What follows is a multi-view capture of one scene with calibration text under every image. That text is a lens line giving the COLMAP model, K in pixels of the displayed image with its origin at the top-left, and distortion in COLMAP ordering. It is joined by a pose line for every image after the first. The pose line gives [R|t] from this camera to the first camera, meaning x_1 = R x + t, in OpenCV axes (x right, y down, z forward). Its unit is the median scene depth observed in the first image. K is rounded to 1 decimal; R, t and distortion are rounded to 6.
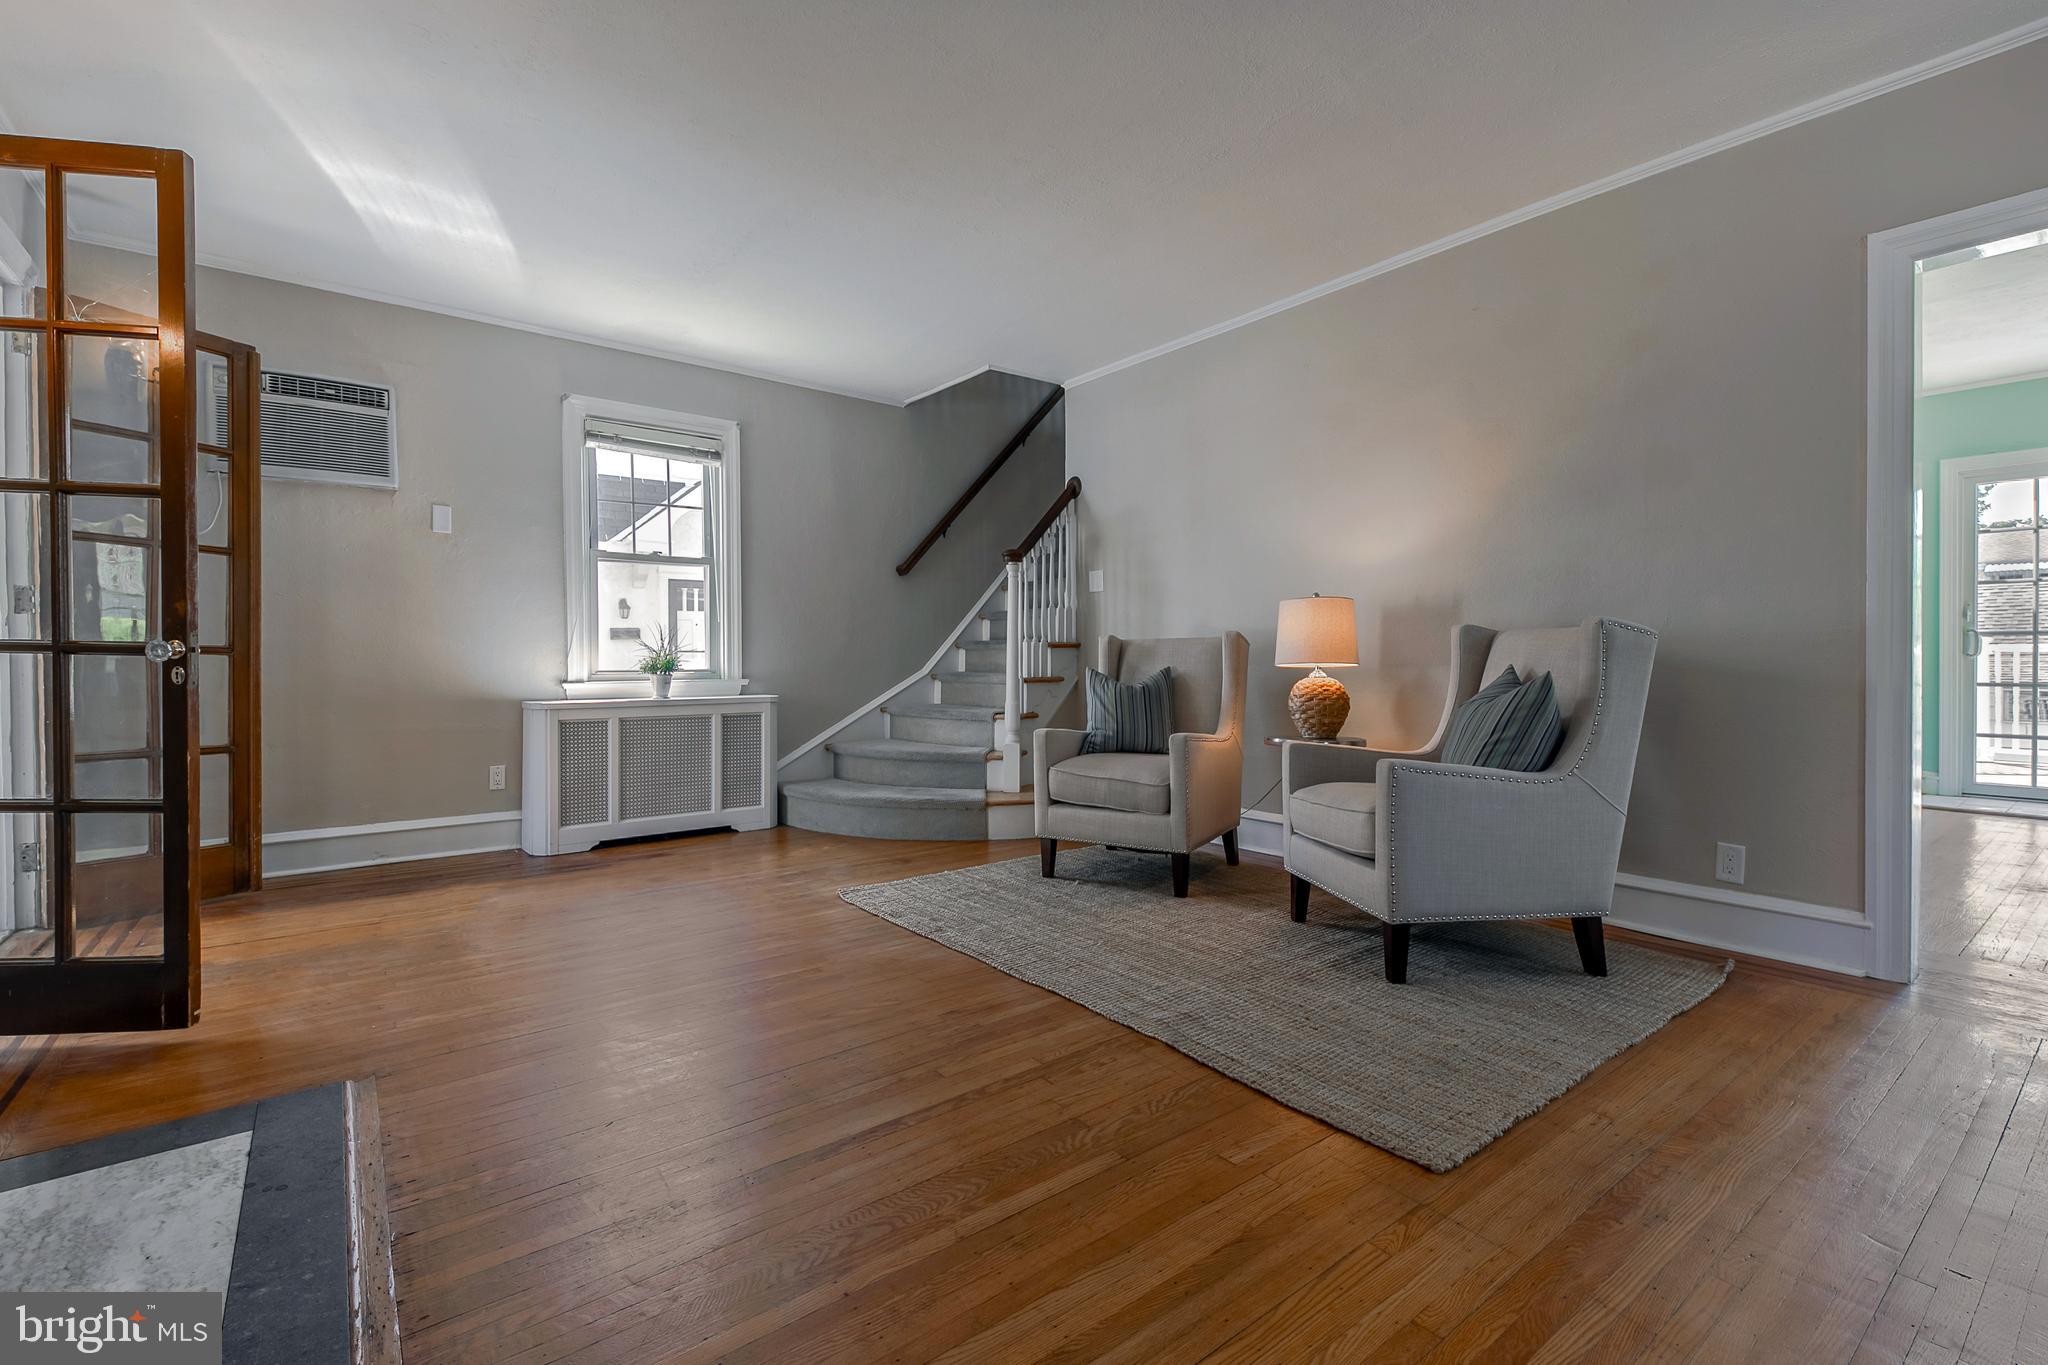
lens RADIAL K [[905.7, 0, 1029.4], [0, 905.7, 662.1], [0, 0, 1]] dist [0.009812, -0.000179]
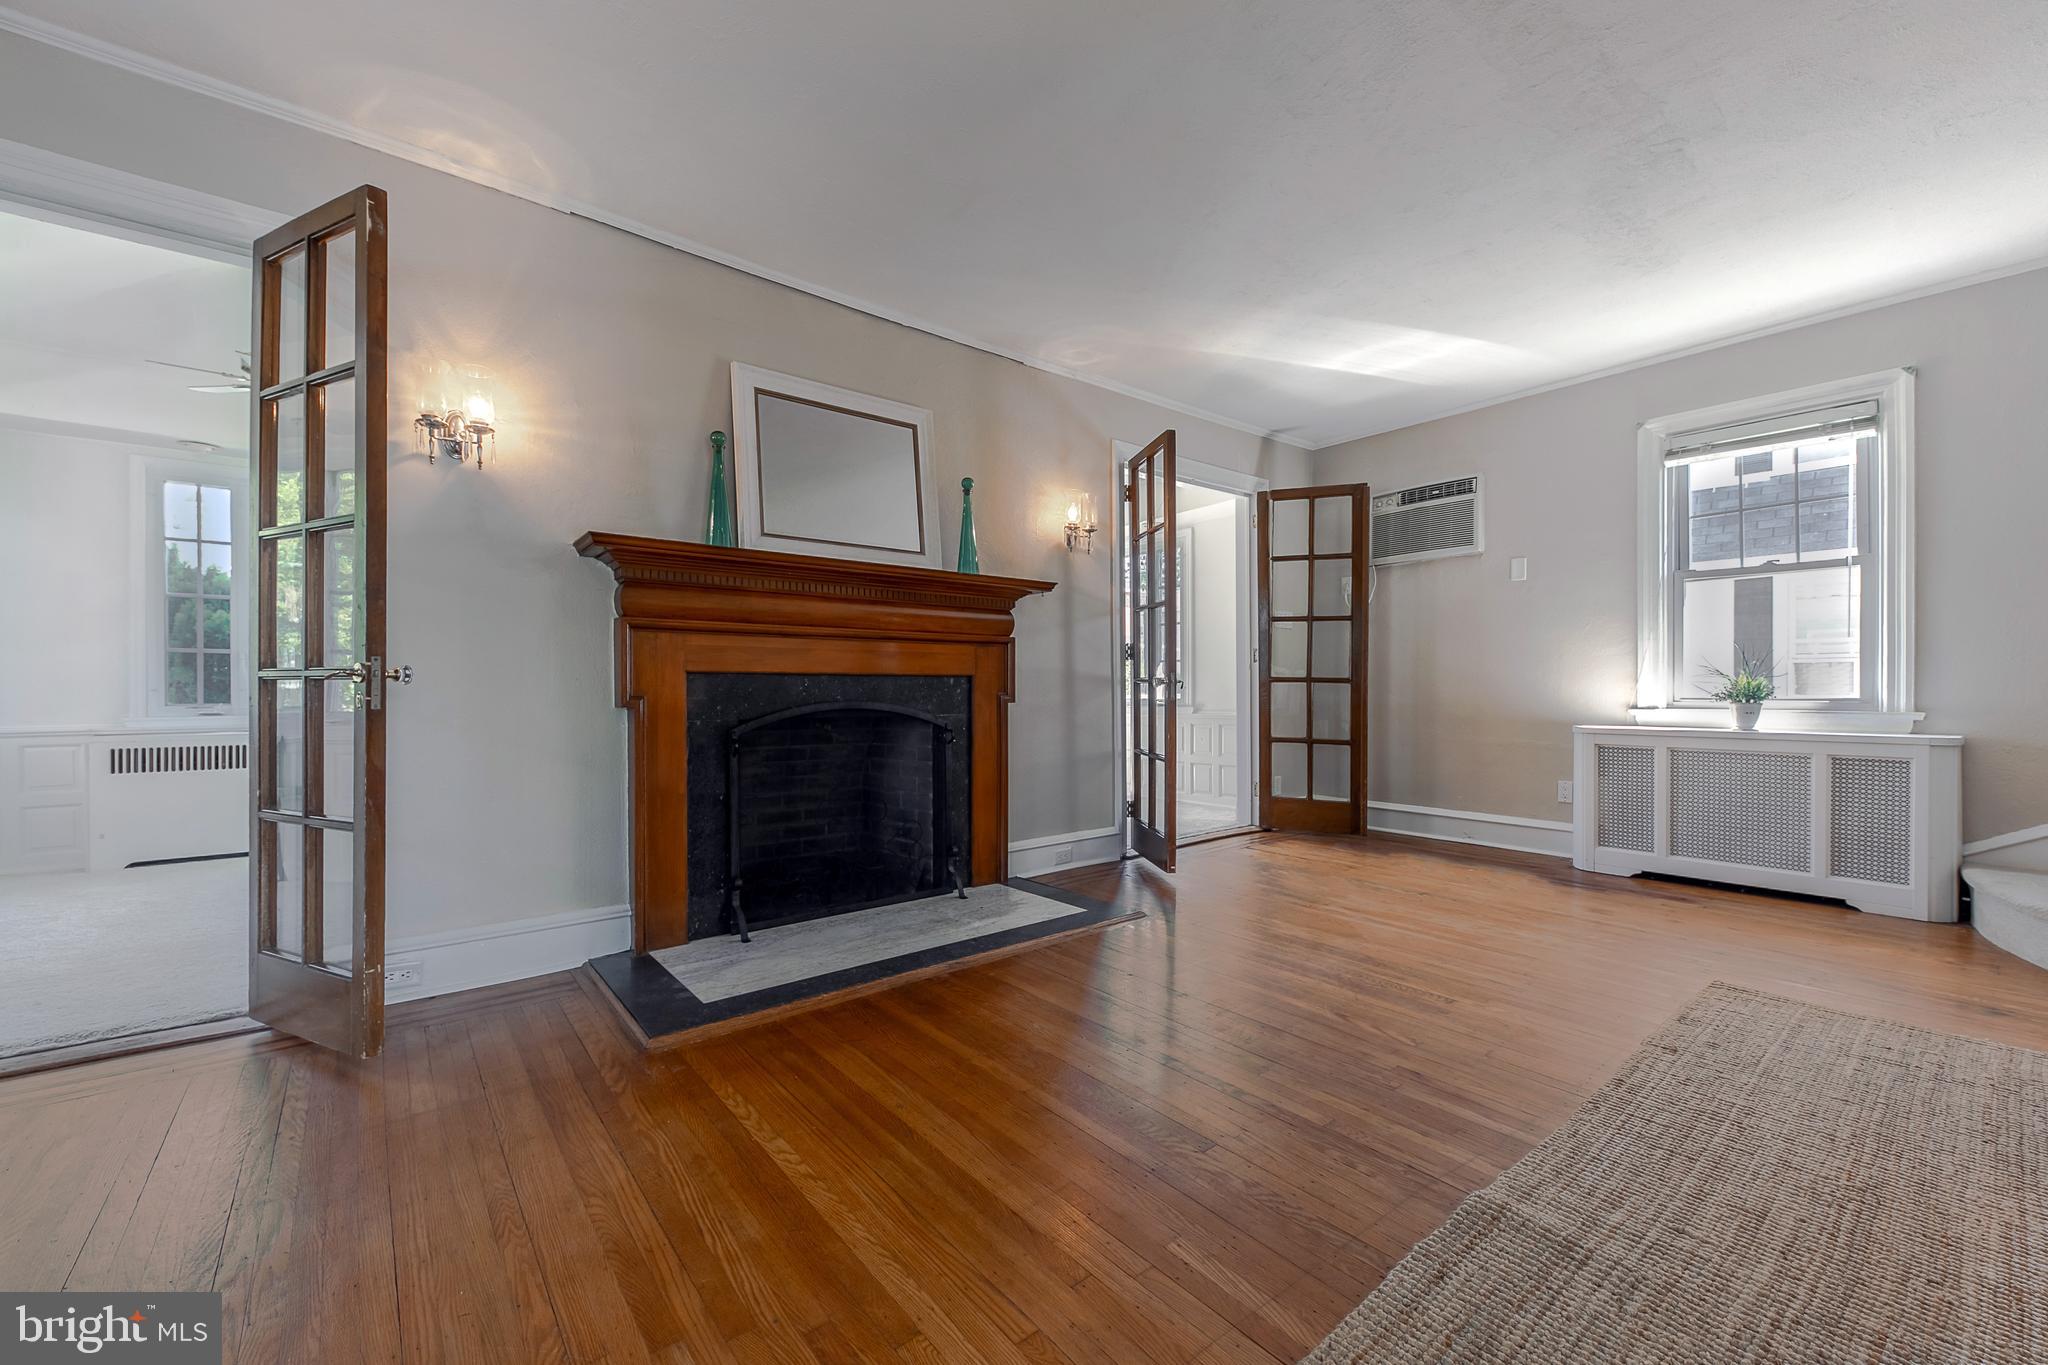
lens RADIAL K [[795.6, 0, 1024.0], [0, 795.6, 682.5], [0, 0, 1]] dist [0.000156, -0.000161]
pose [[0.020059, -0.004701, -0.999788, 0.388012], [-0.002018, 0.999987, -0.004742, -0.001370], [0.999797, 0.002112, 0.020049, 0.322040]]
